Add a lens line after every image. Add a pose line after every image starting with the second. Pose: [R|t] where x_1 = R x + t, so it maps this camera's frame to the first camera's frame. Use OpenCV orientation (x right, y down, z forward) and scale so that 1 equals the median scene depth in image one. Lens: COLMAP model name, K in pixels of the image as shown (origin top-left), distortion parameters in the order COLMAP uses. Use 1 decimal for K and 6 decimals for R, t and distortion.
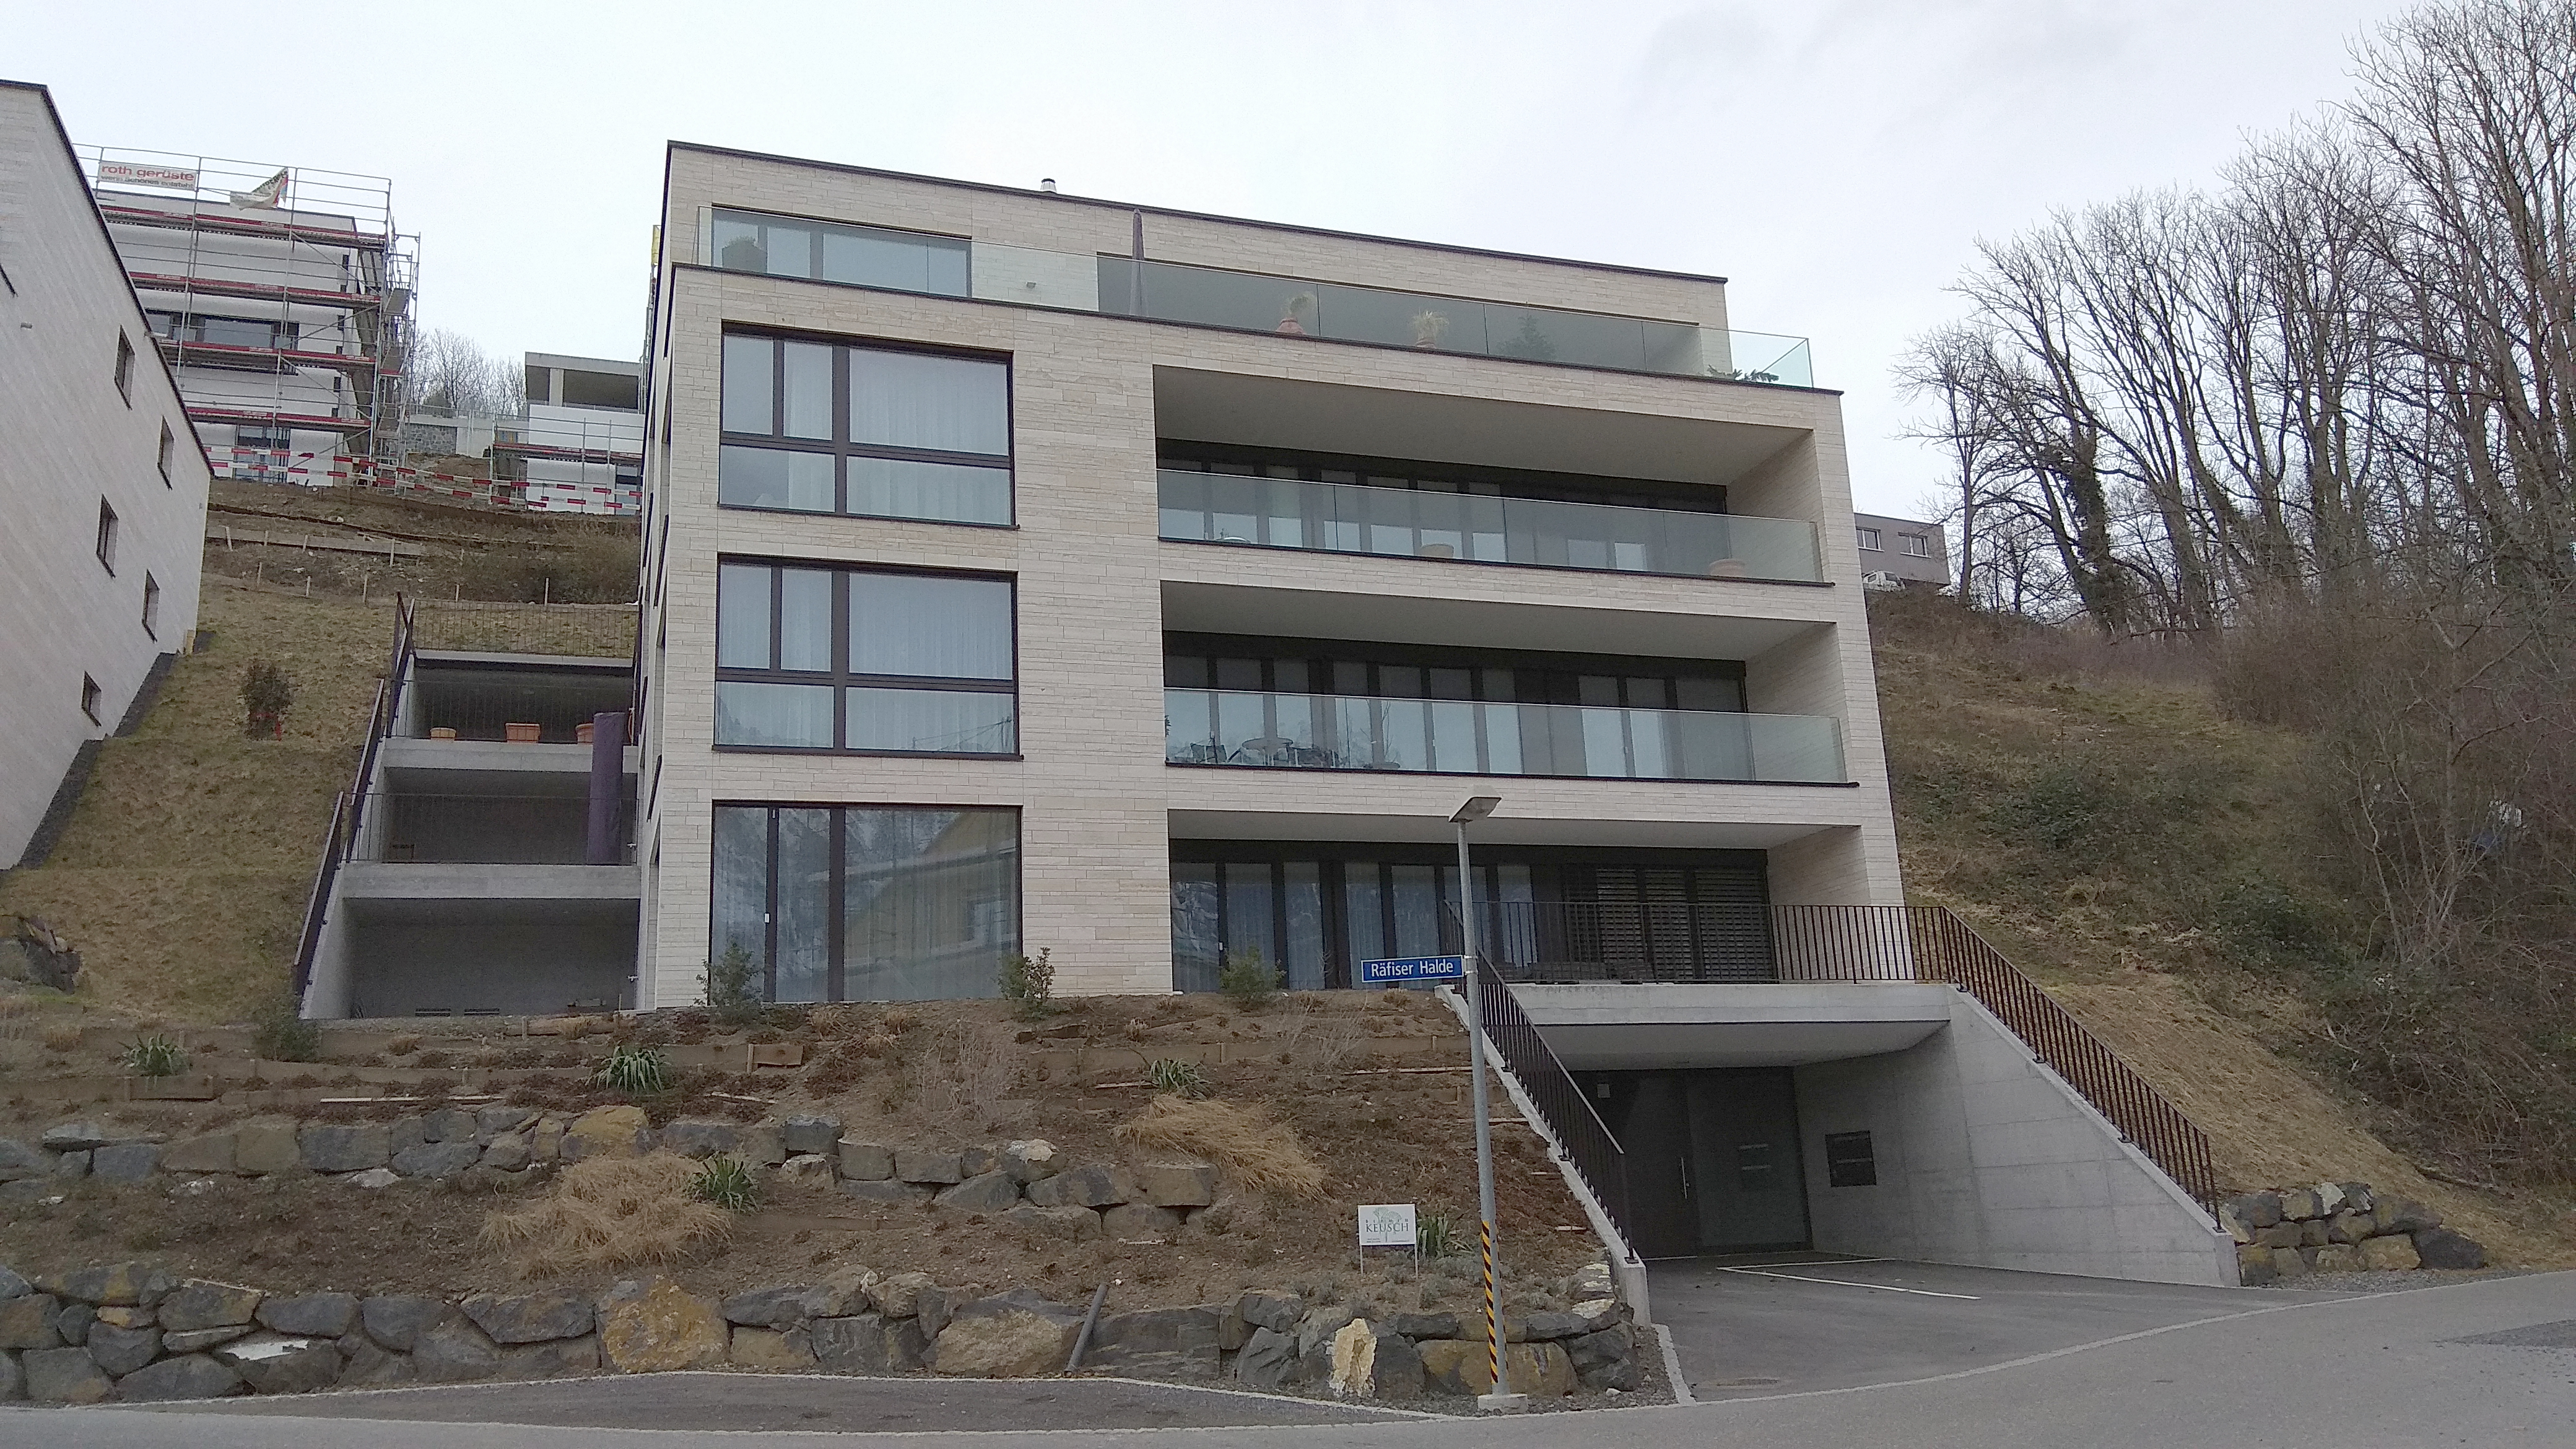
lens RADIAL K [[1973.4, 0, 1288.0], [0, 1973.4, 724.5], [0, 0, 1]] dist [0.030341, -0.002642]
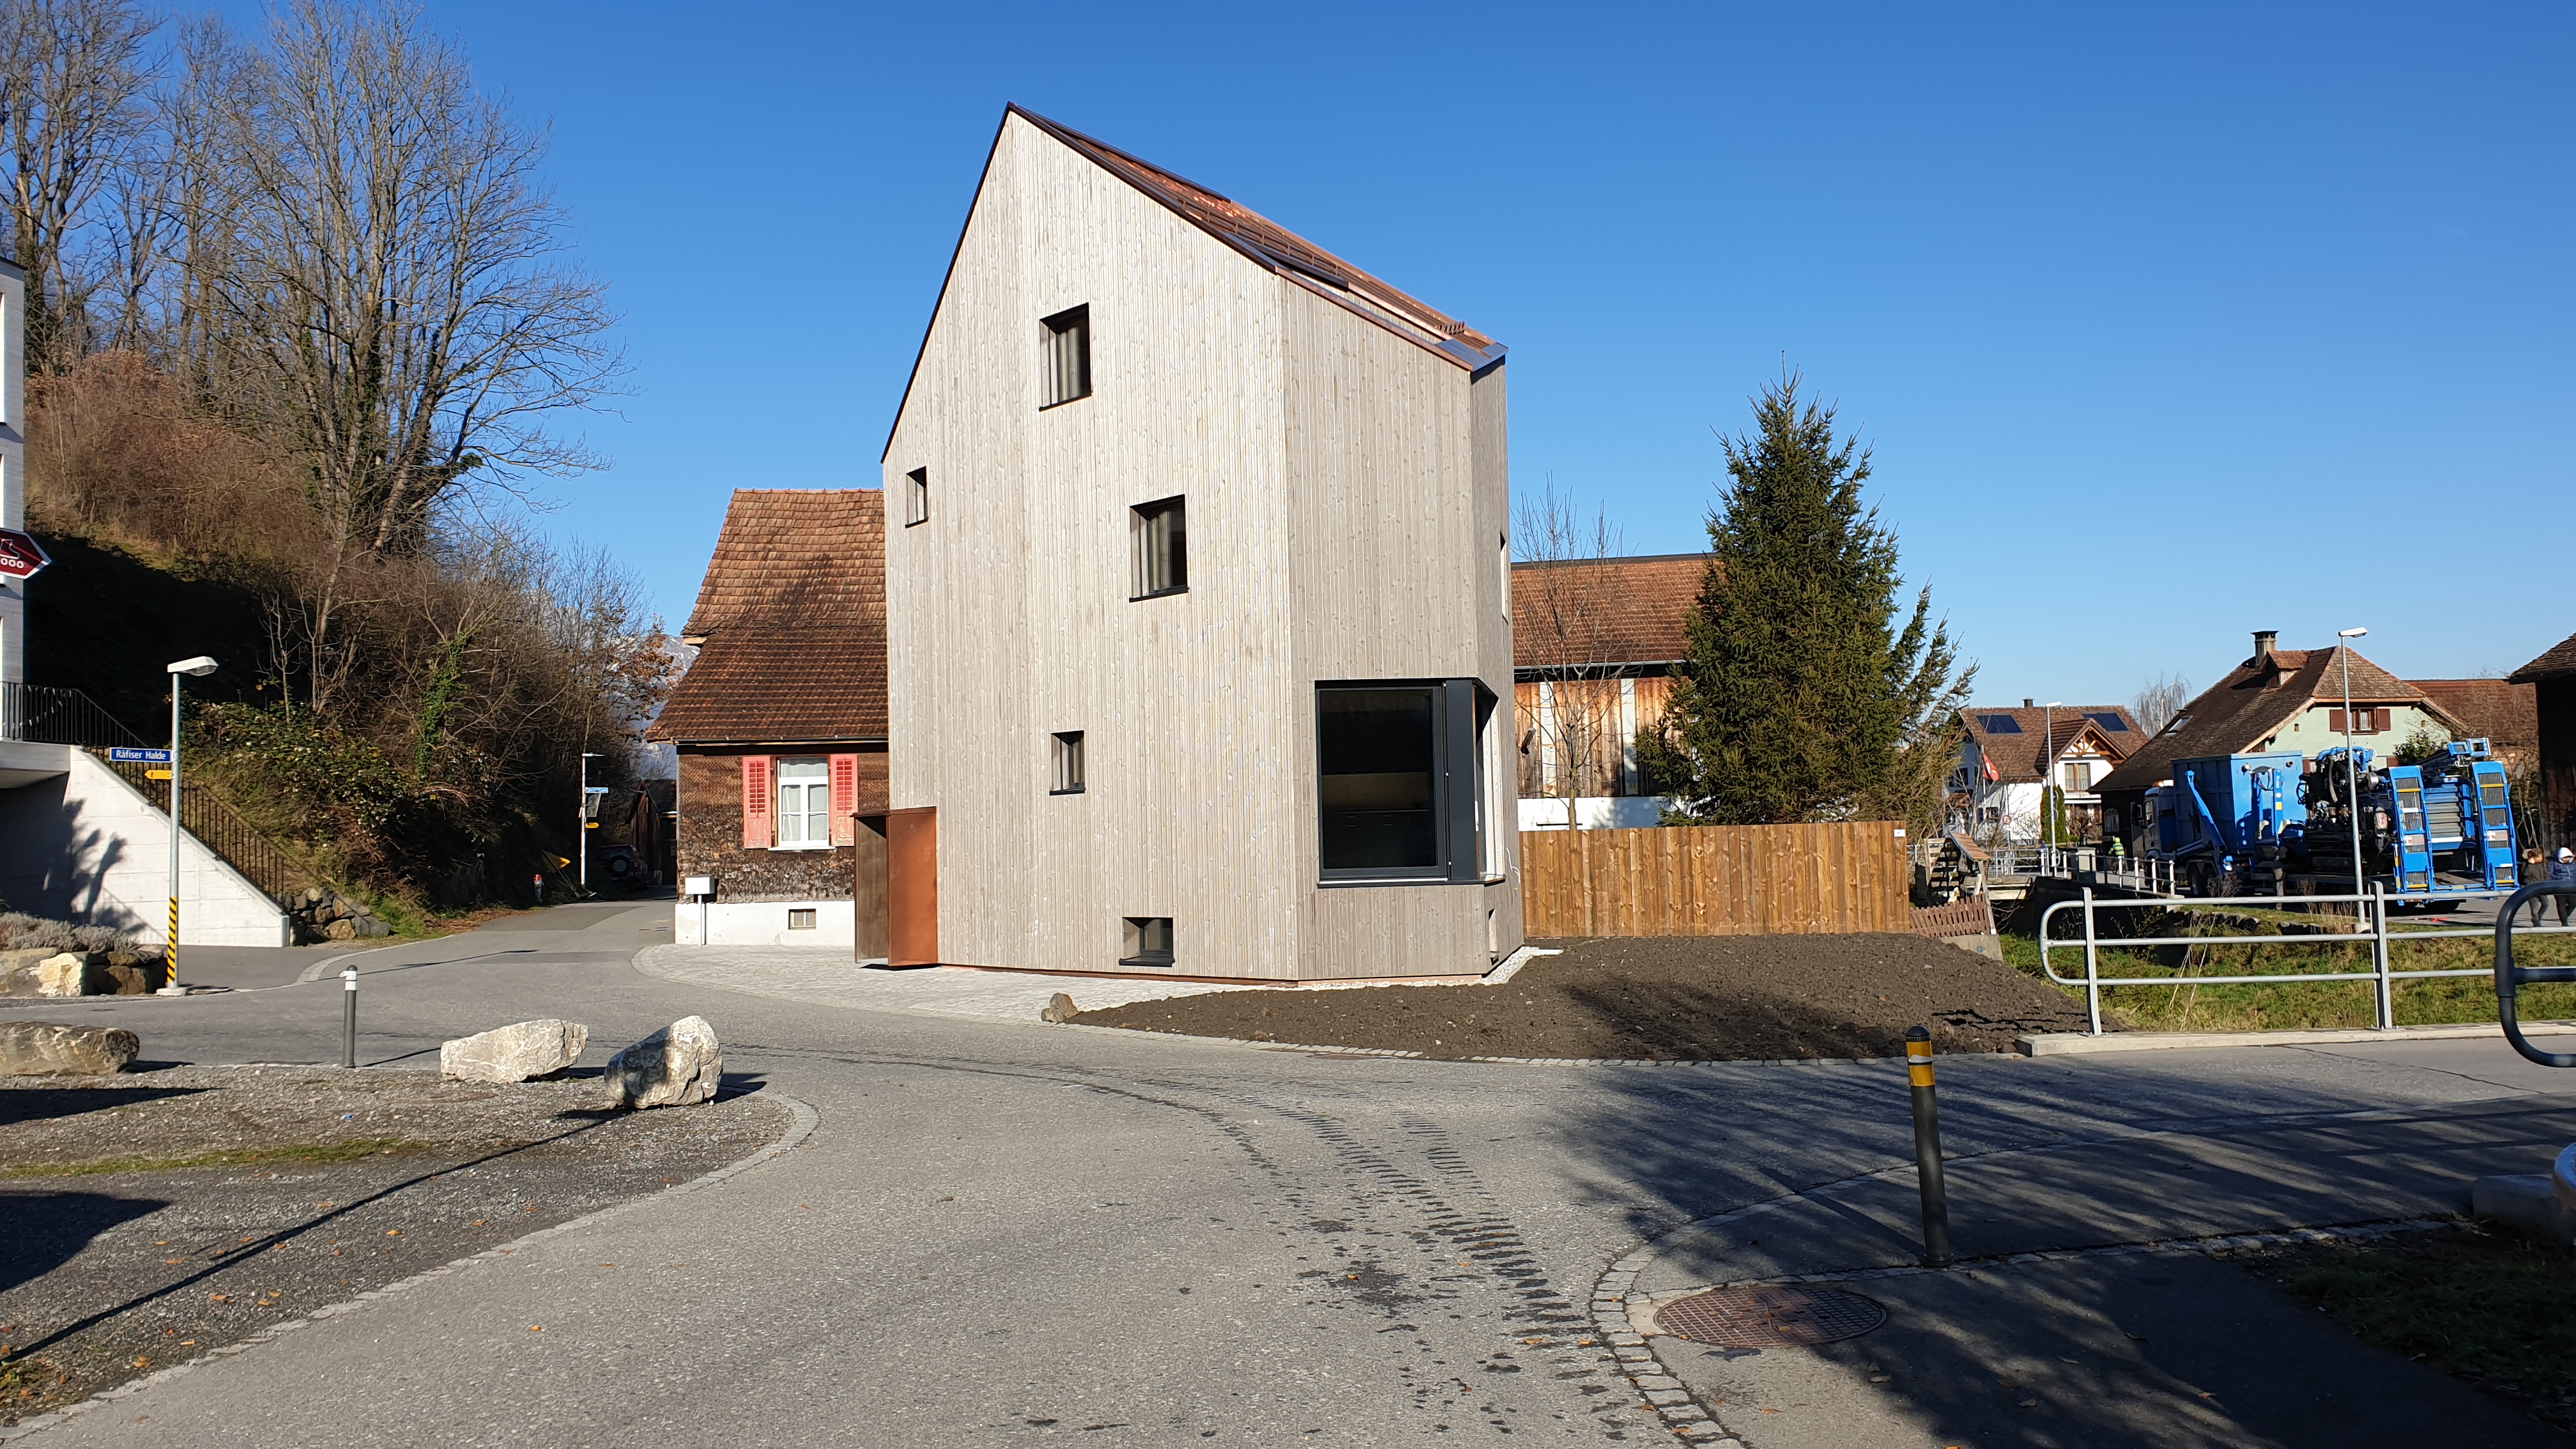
lens RADIAL K [[2003.1, 0, 1288.0], [0, 2003.1, 724.5], [0, 0, 1]] dist [0.143193, -0.250165]
pose [[0.390110, 0.094585, 0.915897, -0.698535], [-0.219750, 0.975530, -0.007145, -0.062719], [-0.894161, -0.198481, 0.401349, -0.351258]]
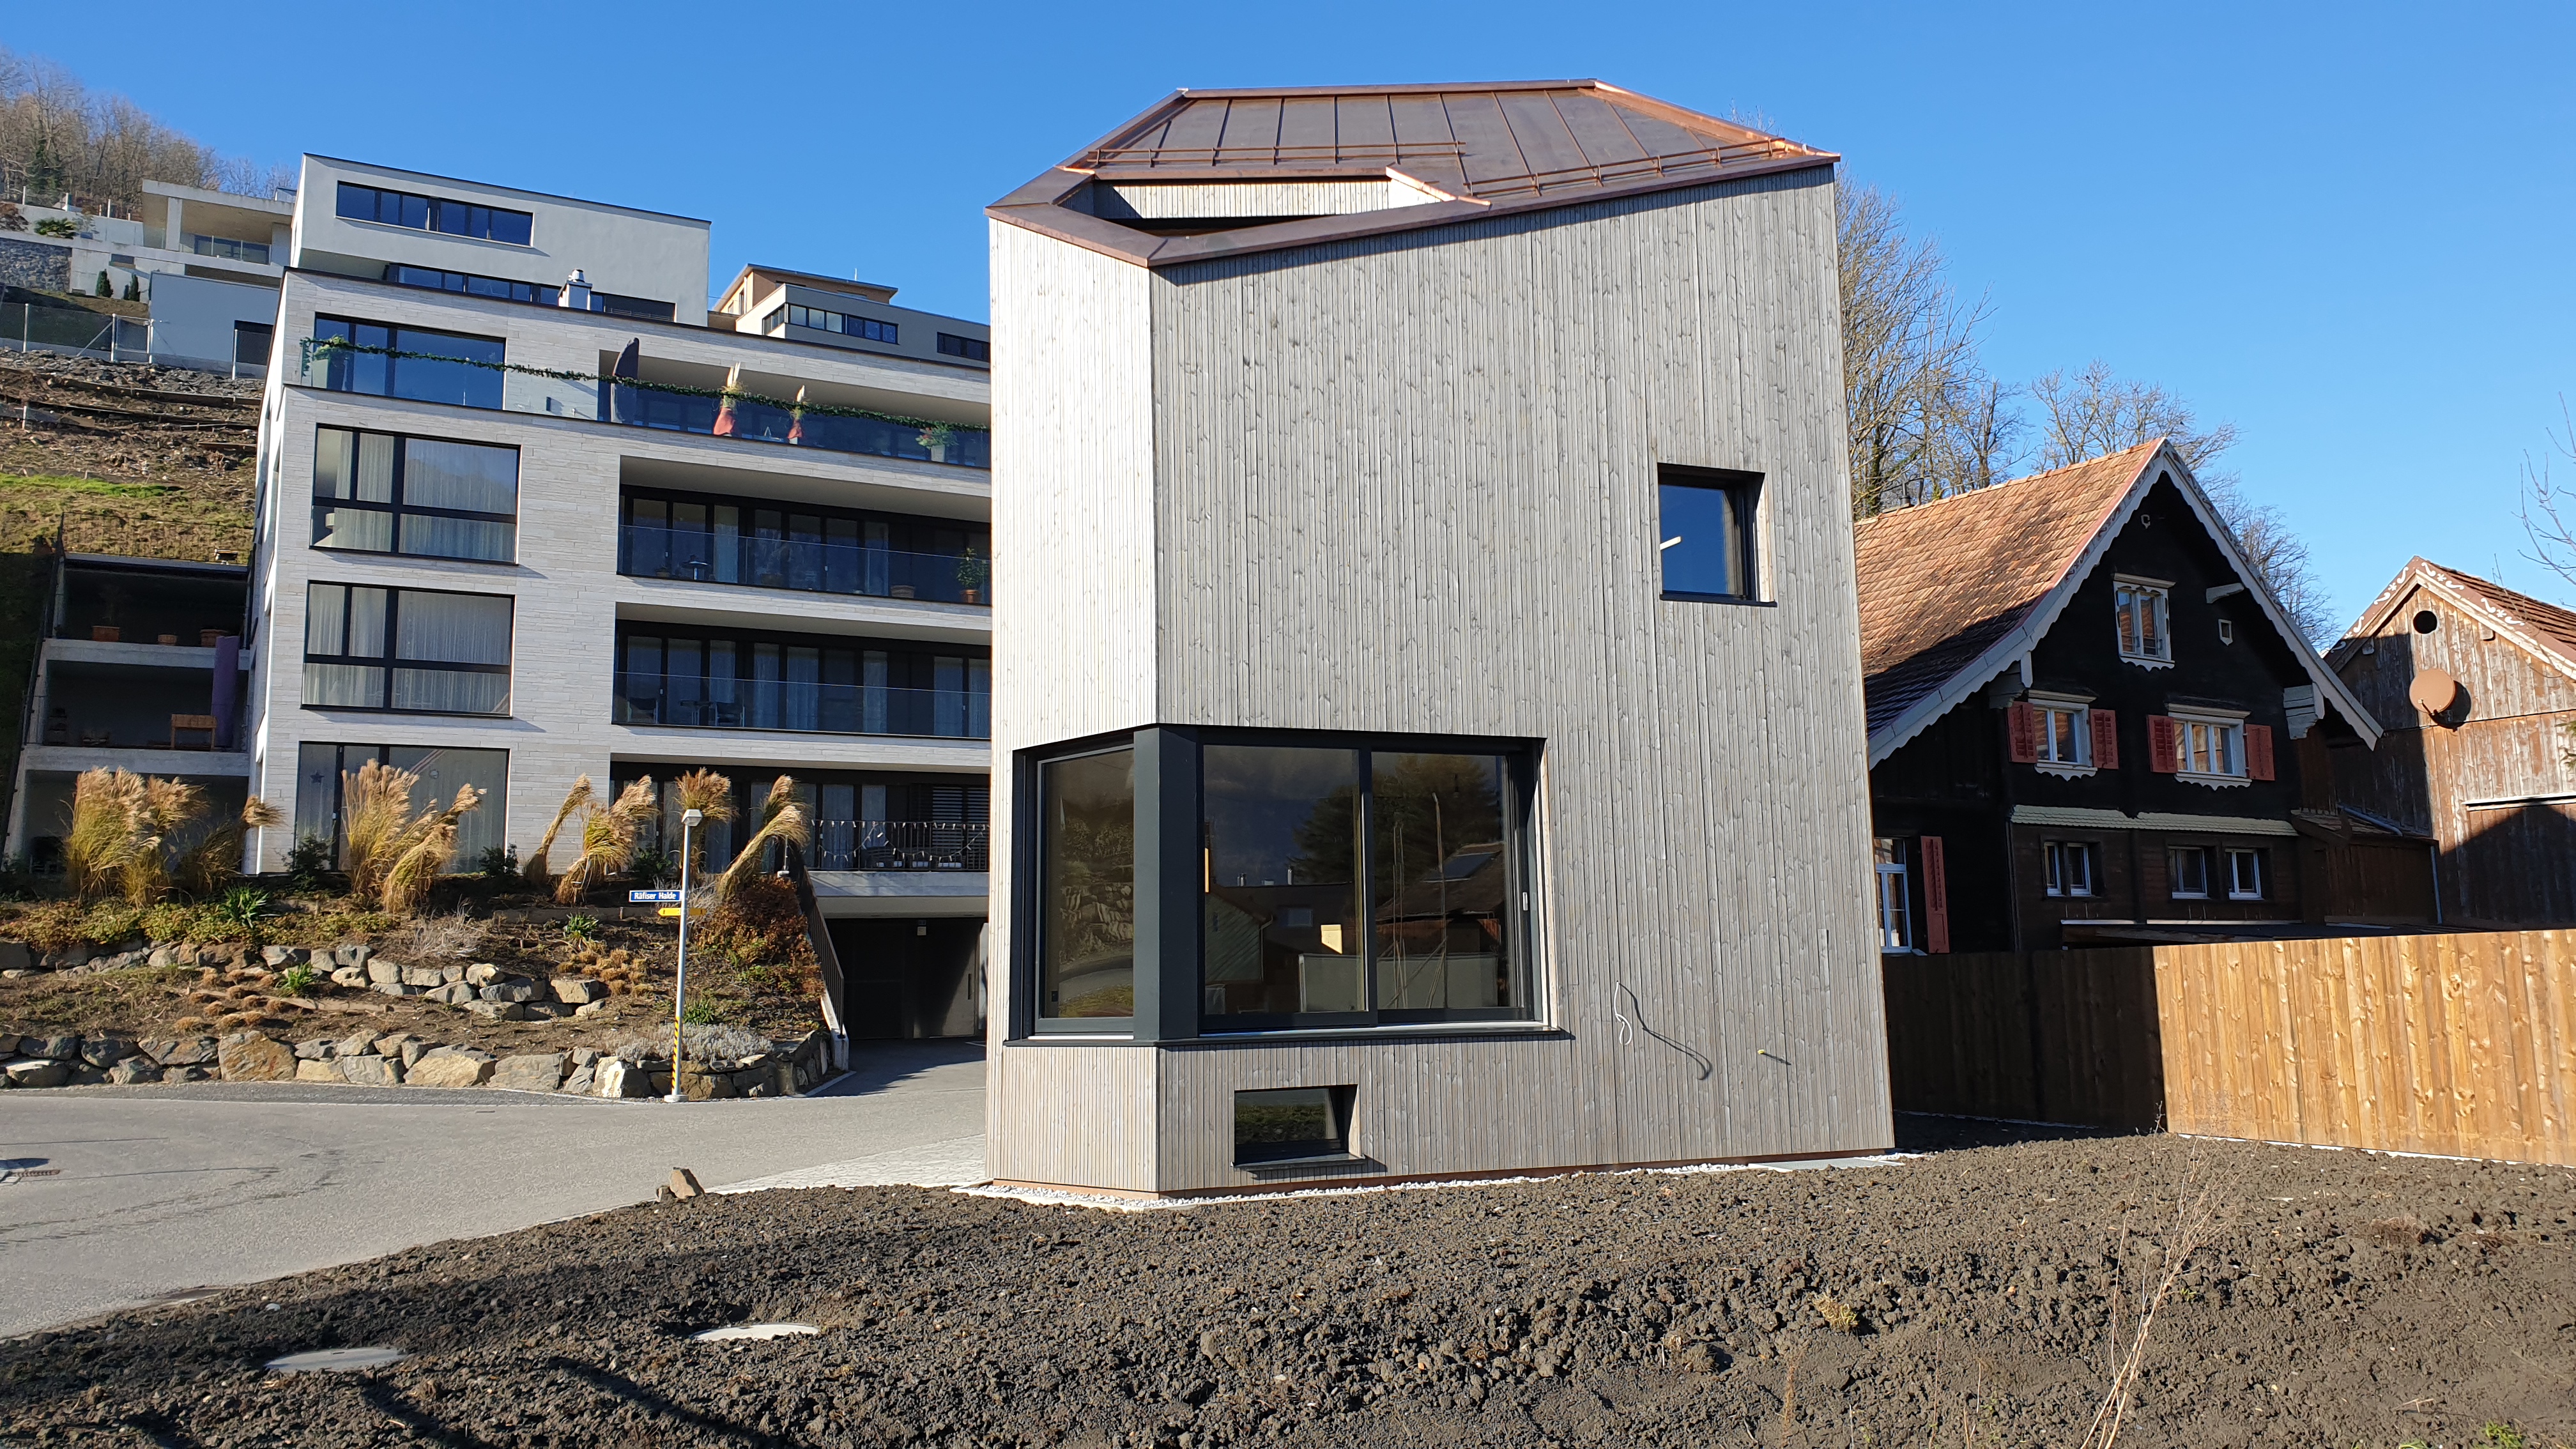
lens RADIAL K [[2012.7, 0, 1300.1], [0, 2012.7, 667.0], [0, 0, 1]] dist [0.008739, 0.002018]
pose [[0.983956, 0.054806, 0.169787, 0.209681], [-0.068325, 0.994853, 0.074828, -0.186674], [-0.164812, -0.085228, 0.982636, -0.680863]]
